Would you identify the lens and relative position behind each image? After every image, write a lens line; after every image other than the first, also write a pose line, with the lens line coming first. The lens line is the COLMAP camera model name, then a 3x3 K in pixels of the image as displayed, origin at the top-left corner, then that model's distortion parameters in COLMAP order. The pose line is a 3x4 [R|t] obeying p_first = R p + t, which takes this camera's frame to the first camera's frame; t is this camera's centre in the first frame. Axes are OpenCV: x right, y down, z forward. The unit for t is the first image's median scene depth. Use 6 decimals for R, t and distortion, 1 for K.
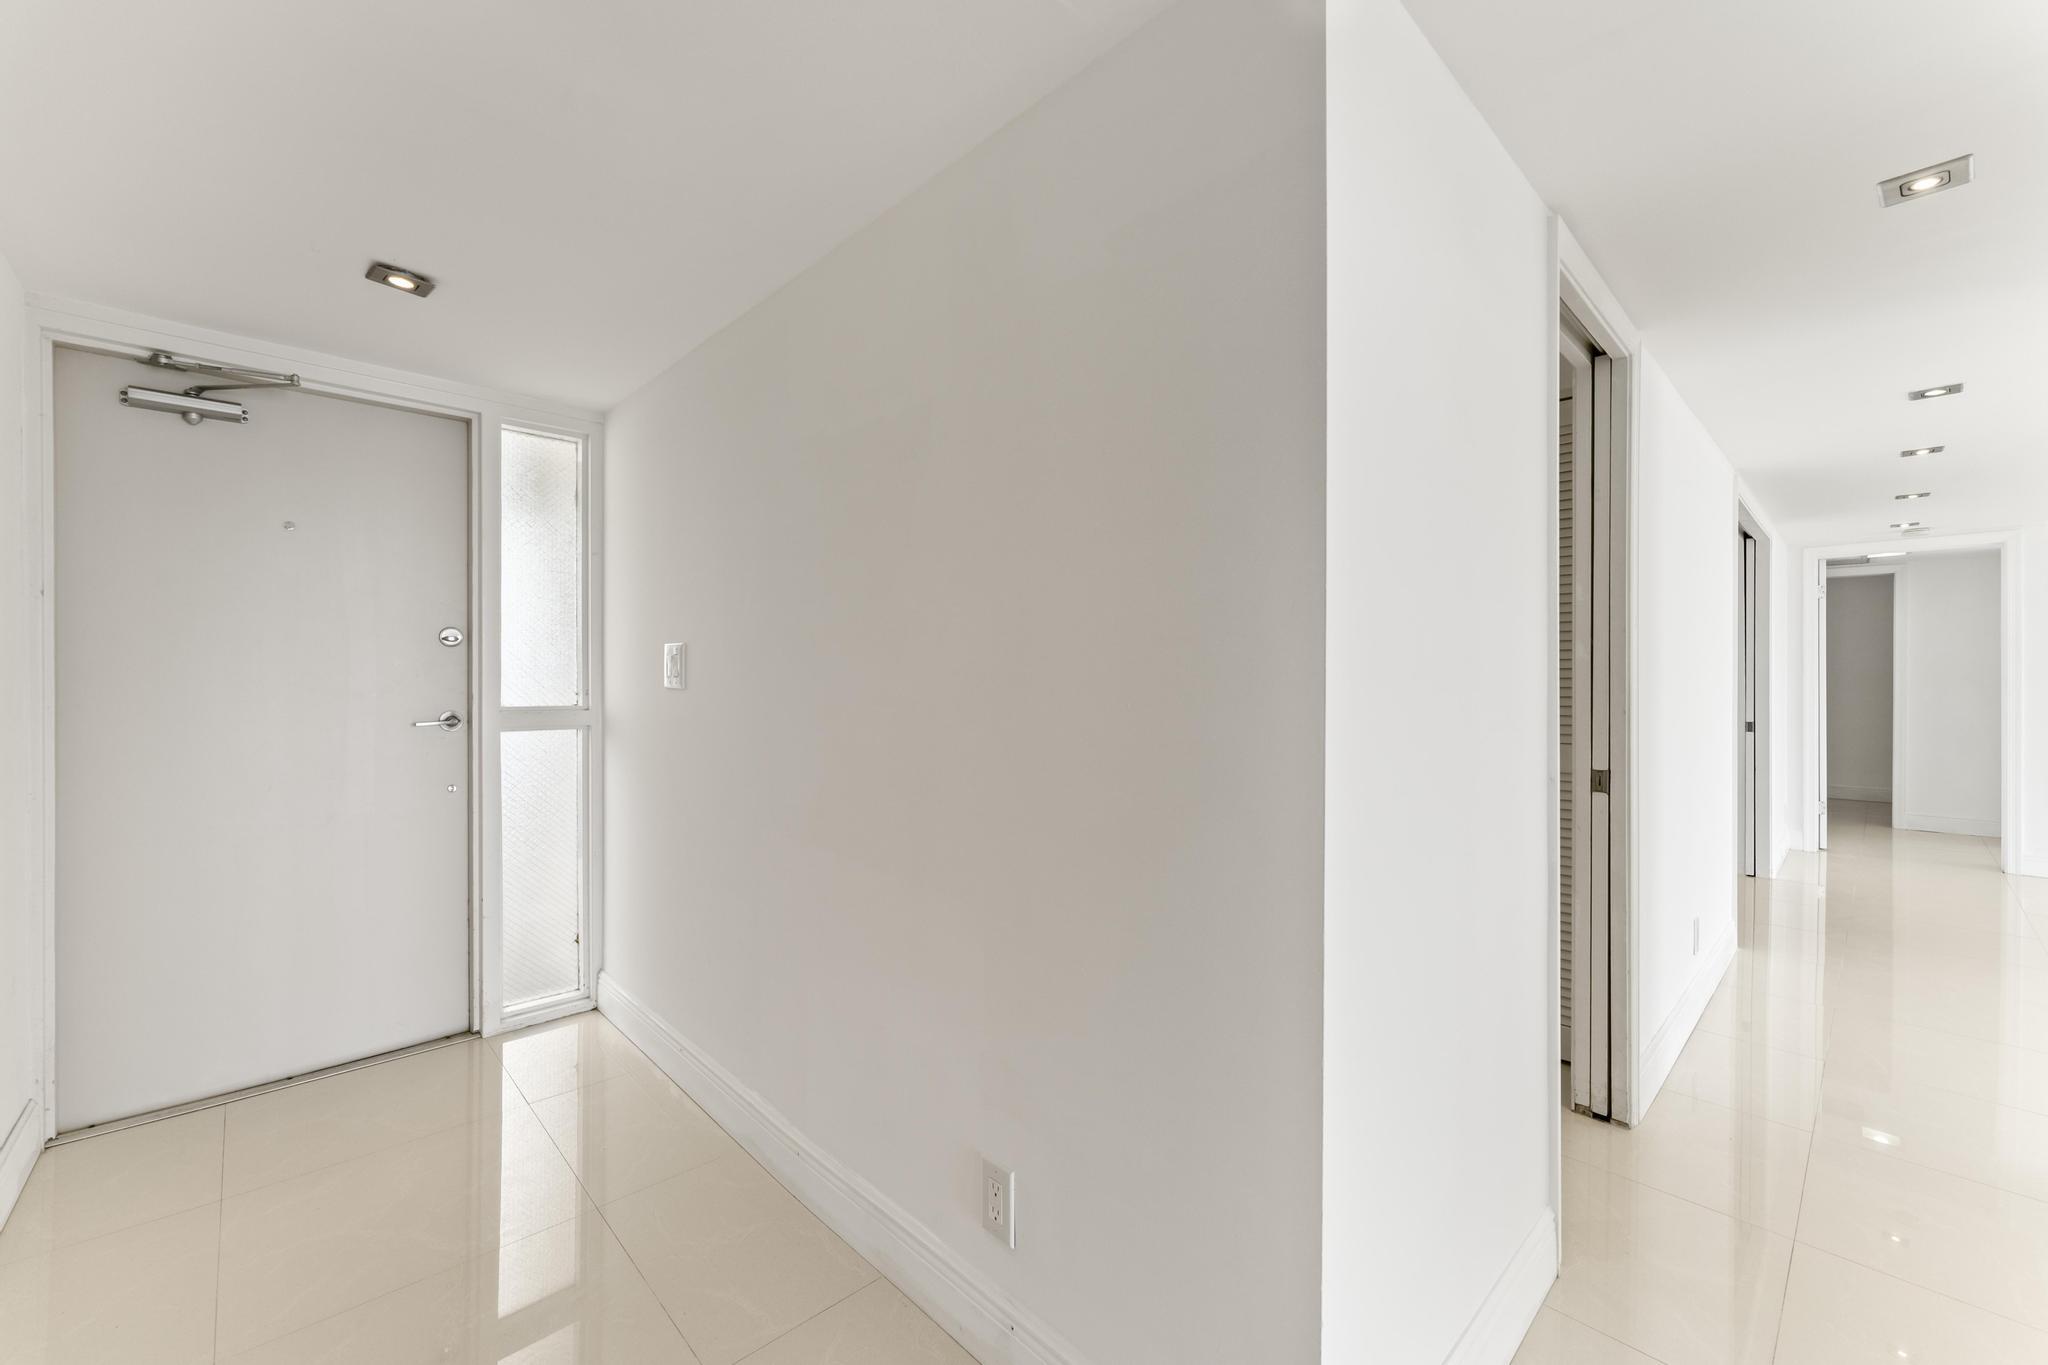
lens RADIAL K [[824.0, 0, 1022.6], [0, 824.0, 677.1], [0, 0, 1]] dist [-0.000122, -0.000004]
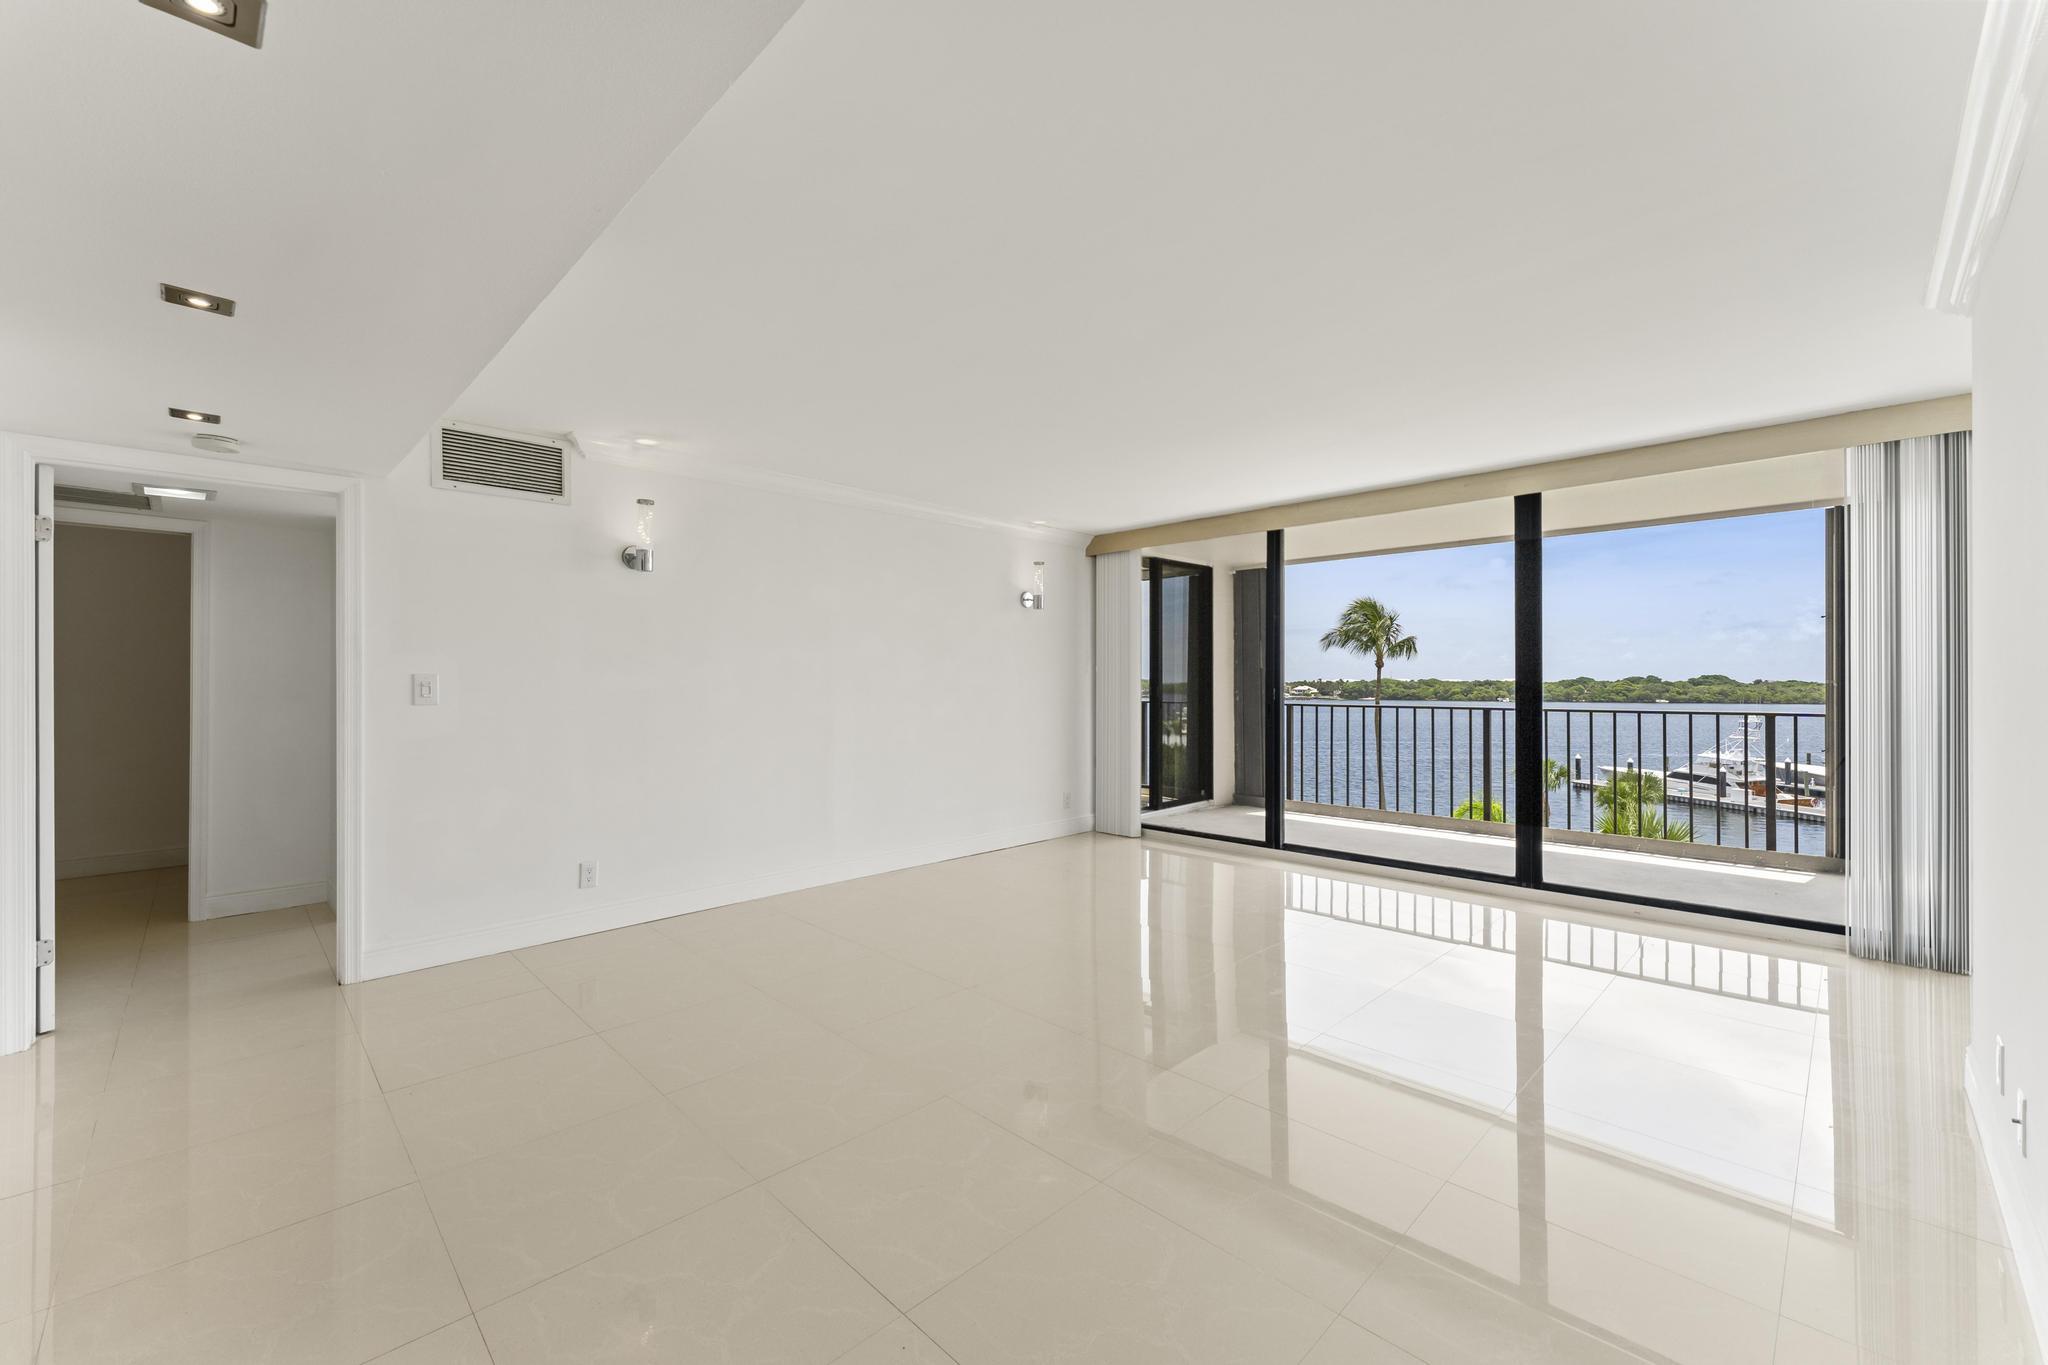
lens RADIAL K [[823.6, 0, 1013.1], [0, 823.6, 681.3], [0, 0, 1]] dist [0.001368, 0.000172]
pose [[-0.013029, -0.002957, 0.999911, 0.438375], [0.005511, 0.999980, 0.003029, -0.008539], [-0.999900, 0.005550, -0.013013, 0.393286]]
